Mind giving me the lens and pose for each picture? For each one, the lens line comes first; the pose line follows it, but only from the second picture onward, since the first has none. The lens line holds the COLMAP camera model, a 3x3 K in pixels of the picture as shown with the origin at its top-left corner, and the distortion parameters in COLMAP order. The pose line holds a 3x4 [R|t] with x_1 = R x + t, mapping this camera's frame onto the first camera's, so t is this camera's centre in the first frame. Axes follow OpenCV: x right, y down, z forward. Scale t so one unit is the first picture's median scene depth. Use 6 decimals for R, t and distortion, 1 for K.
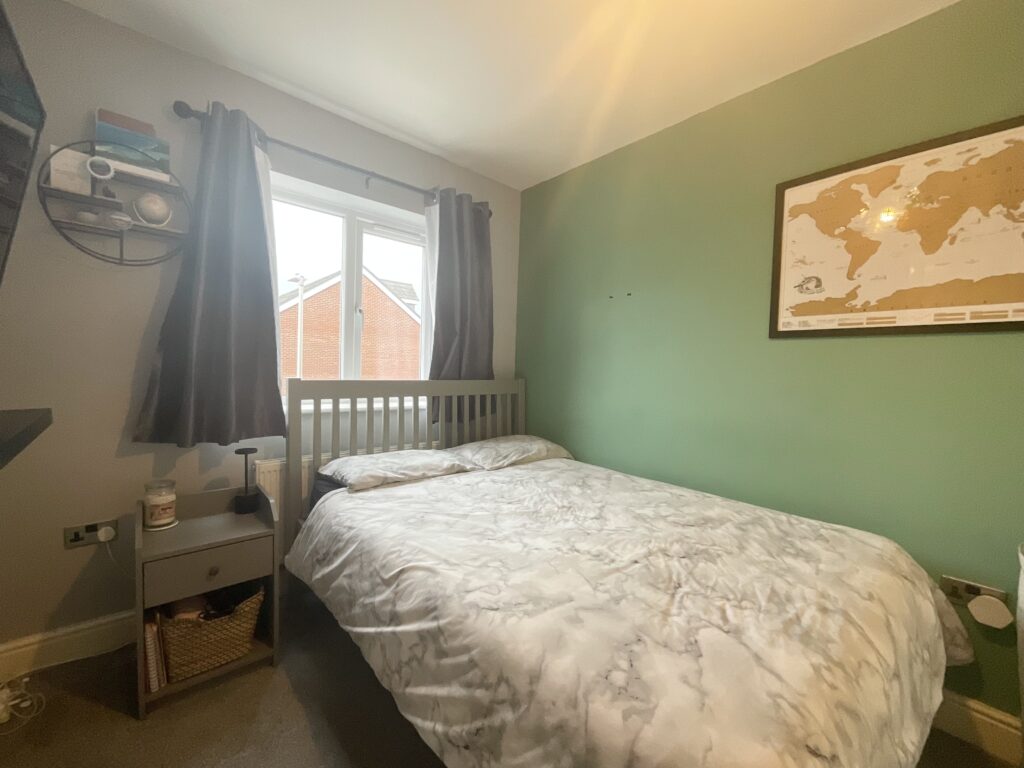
lens RADIAL K [[417.6, 0, 512.8], [0, 417.6, 385.2], [0, 0, 1]] dist [-0.000217, 0.000125]
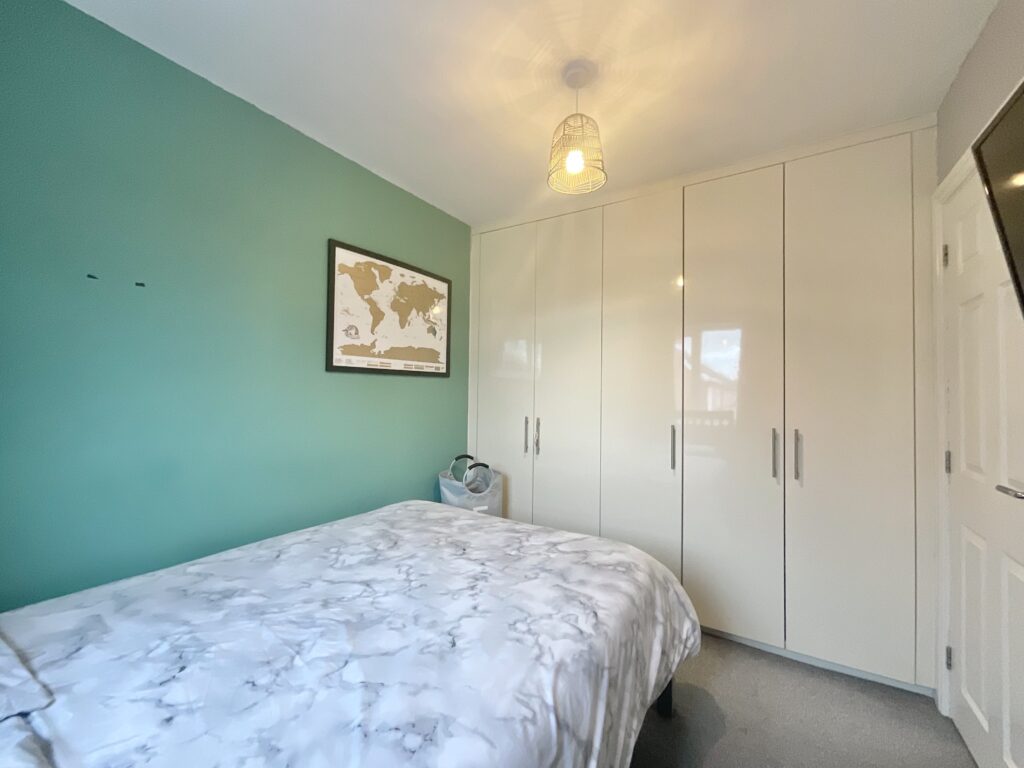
lens RADIAL K [[417.6, 0, 512.8], [0, 417.6, 385.2], [0, 0, 1]] dist [-0.000217, 0.000125]
pose [[-0.273915, -0.019464, 0.961557, -0.711216], [0.018432, 0.999505, 0.025482, -0.109275], [-0.961577, 0.024703, -0.273421, 0.959713]]
